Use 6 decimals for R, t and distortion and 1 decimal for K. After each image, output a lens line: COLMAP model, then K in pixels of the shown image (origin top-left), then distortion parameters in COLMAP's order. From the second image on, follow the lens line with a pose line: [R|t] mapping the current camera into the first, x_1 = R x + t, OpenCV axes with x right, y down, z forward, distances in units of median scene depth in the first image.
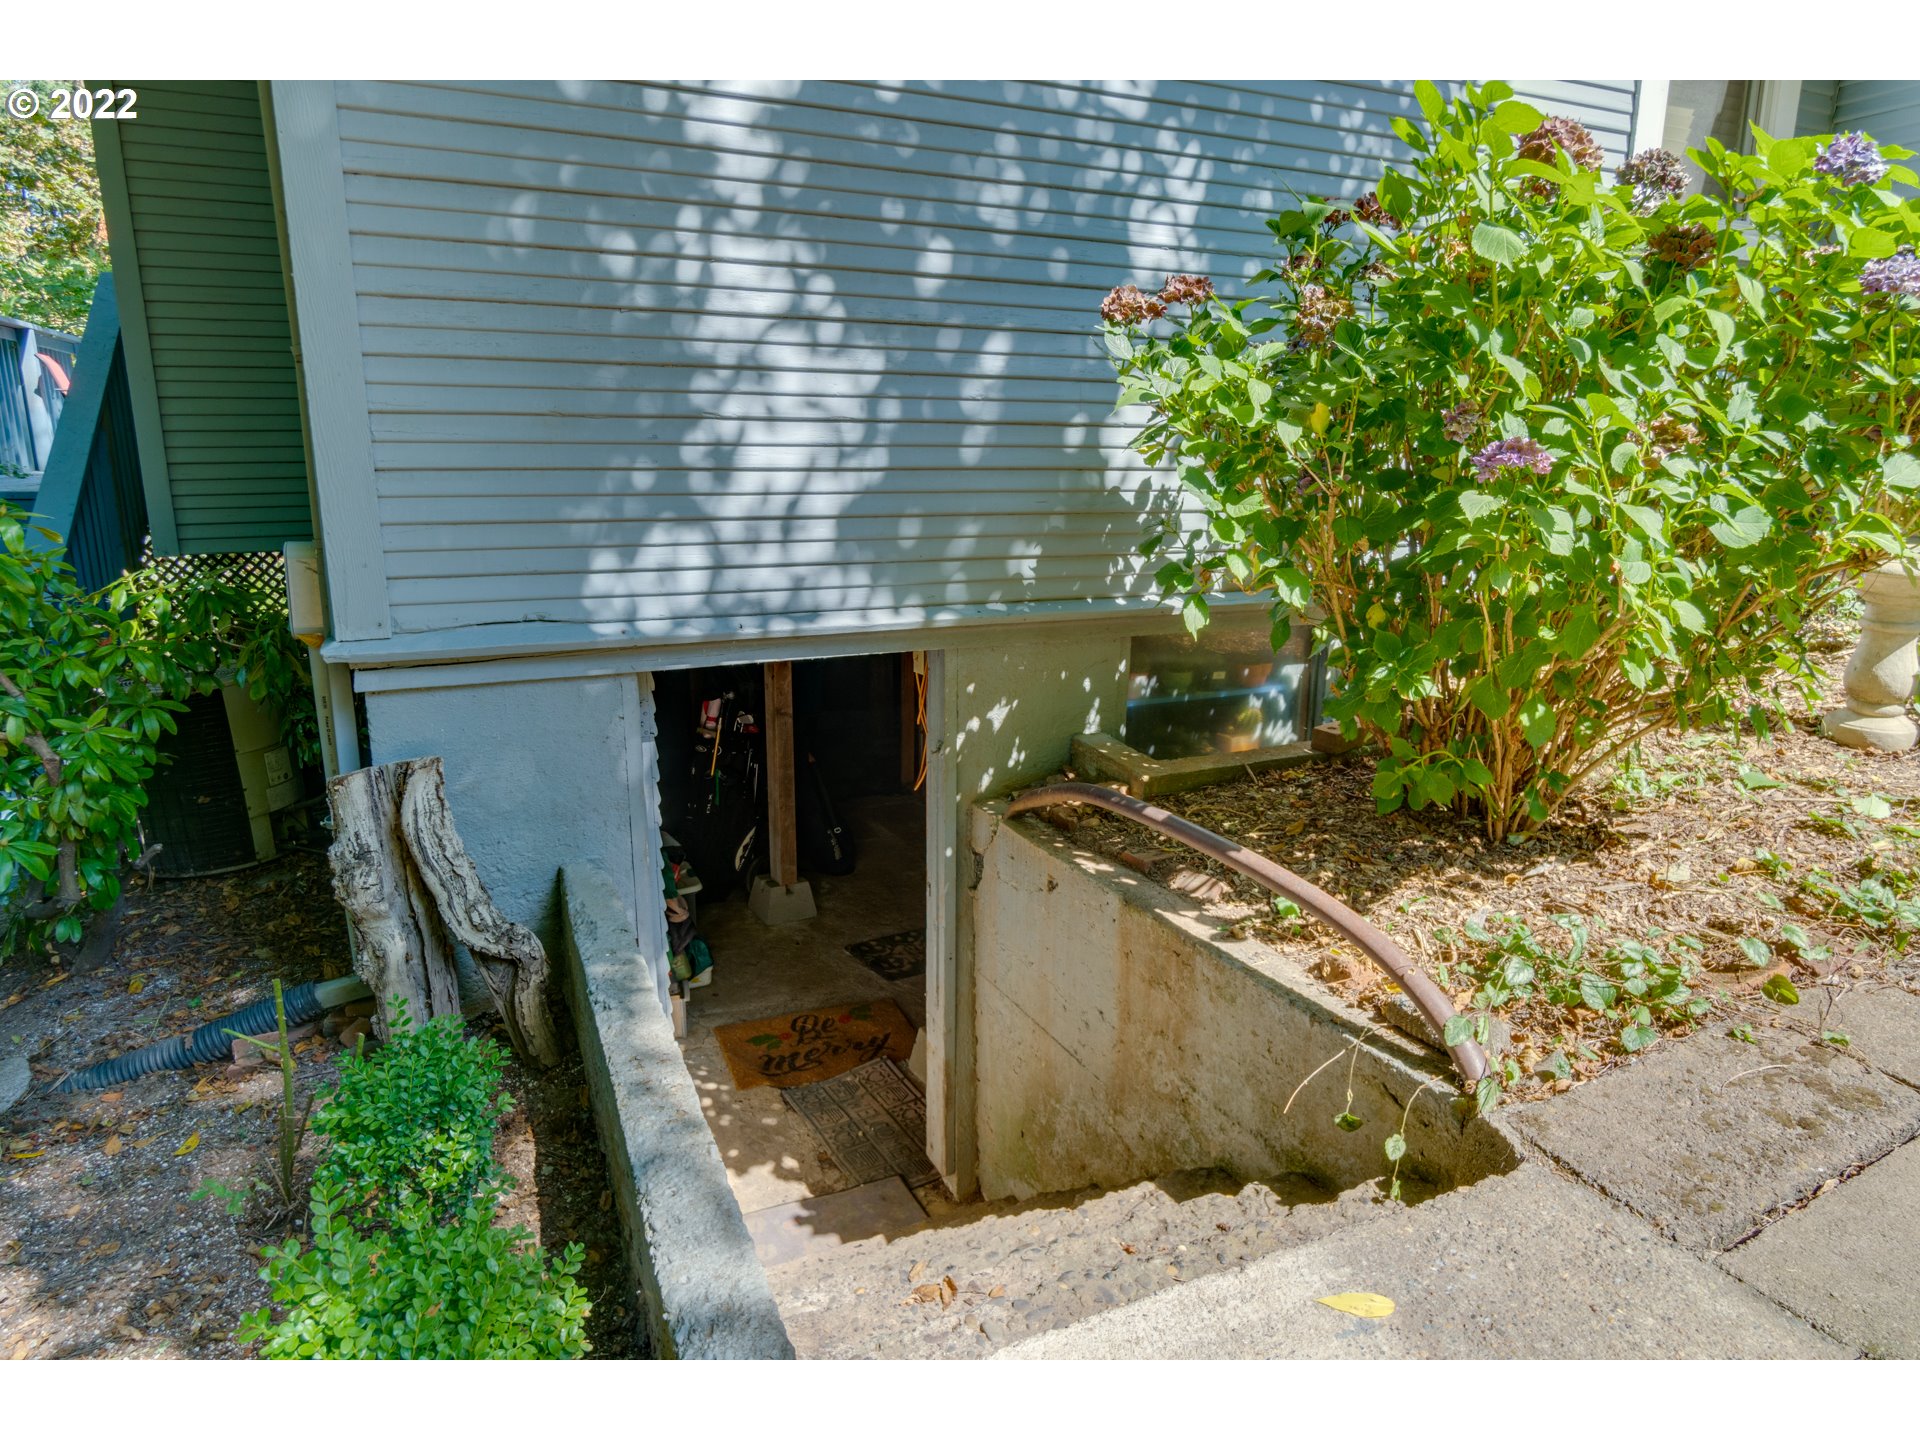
lens RADIAL K [[1196.8, 0, 960.0], [0, 1196.8, 720.0], [0, 0, 1]] dist [0.001402, 0.001092]
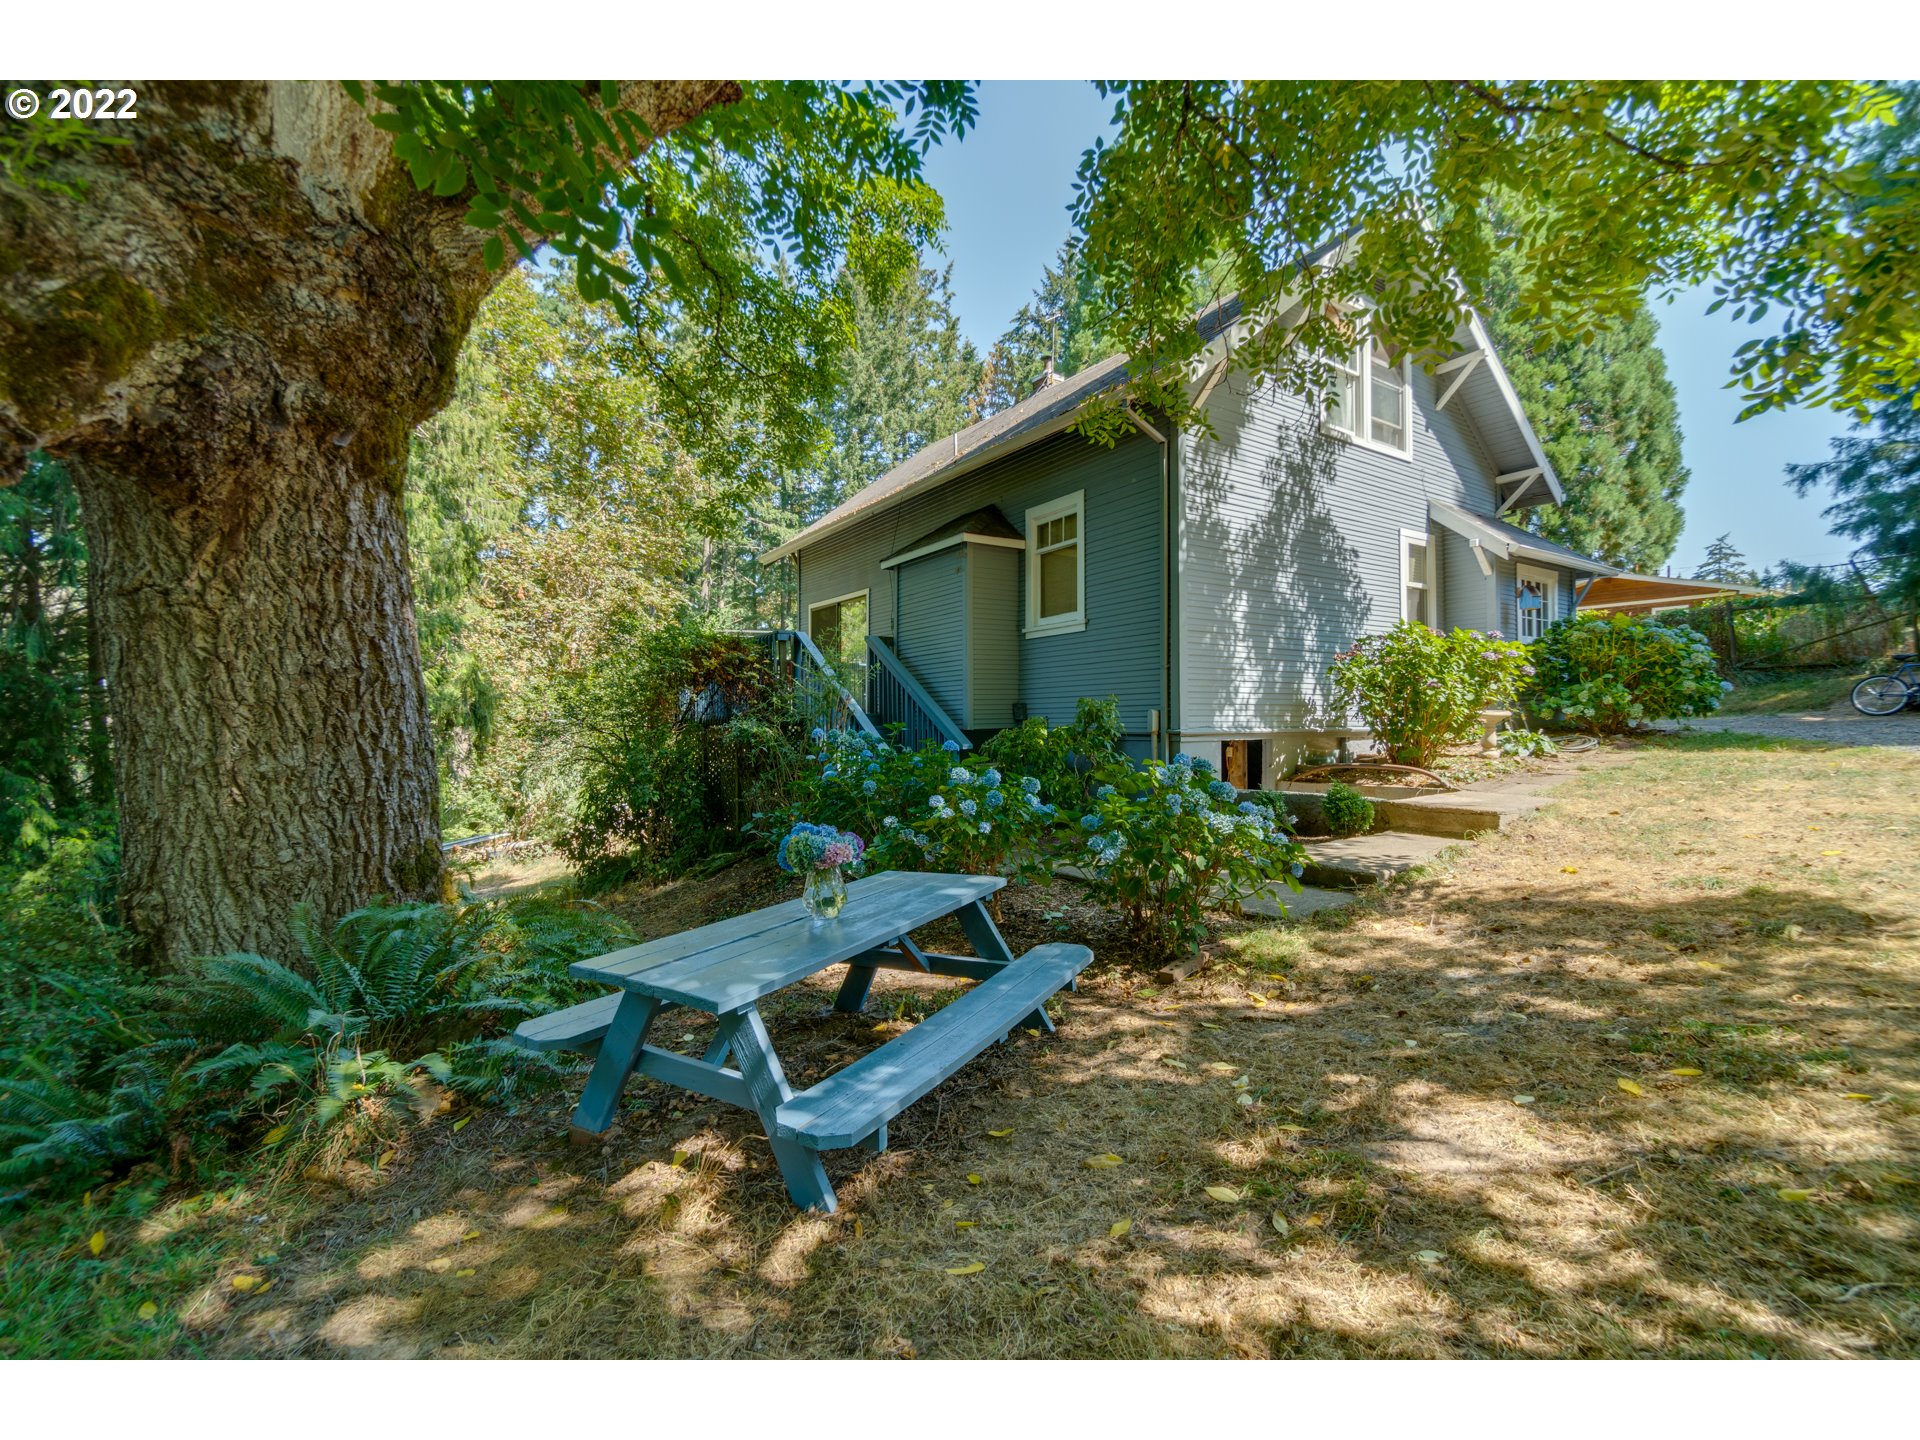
lens RADIAL K [[834.9, 0, 967.9], [0, 834.9, 719.8], [0, 0, 1]] dist [-0.001034, -0.000199]
pose [[0.988267, -0.009897, 0.152415, -1.547389], [0.044080, 0.973917, -0.222583, 0.484921], [-0.146236, 0.226690, 0.962926, -1.635141]]
